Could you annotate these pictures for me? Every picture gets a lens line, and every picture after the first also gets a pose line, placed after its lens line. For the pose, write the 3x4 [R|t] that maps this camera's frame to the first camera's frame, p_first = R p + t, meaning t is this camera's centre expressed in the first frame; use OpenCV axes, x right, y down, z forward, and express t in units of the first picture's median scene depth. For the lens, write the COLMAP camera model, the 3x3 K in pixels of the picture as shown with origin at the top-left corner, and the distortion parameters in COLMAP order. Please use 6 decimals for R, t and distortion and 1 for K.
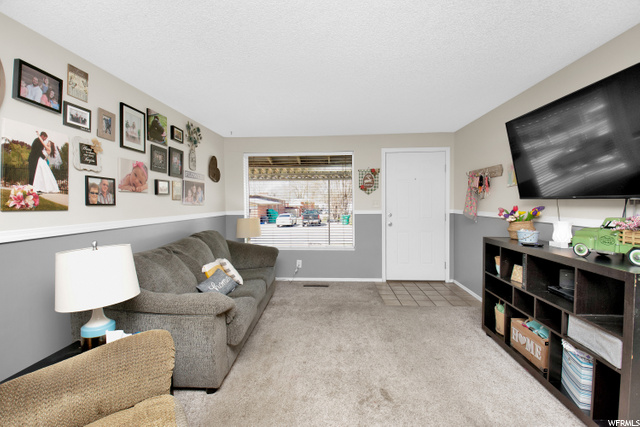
lens RADIAL K [[285.2, 0, 328.5], [0, 285.2, 208.5], [0, 0, 1]] dist [-0.011281, -0.013454]
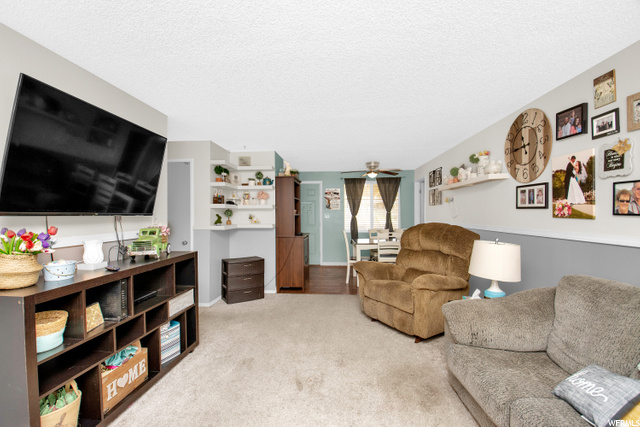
lens RADIAL K [[285.2, 0, 316.1], [0, 285.2, 218.0], [0, 0, 1]] dist [-0.011281, -0.013454]
pose [[-0.998586, 0.014866, 0.051045, 0.047888], [0.016744, 0.999191, 0.036559, -0.039204], [-0.050460, 0.037362, -0.998027, 1.500258]]
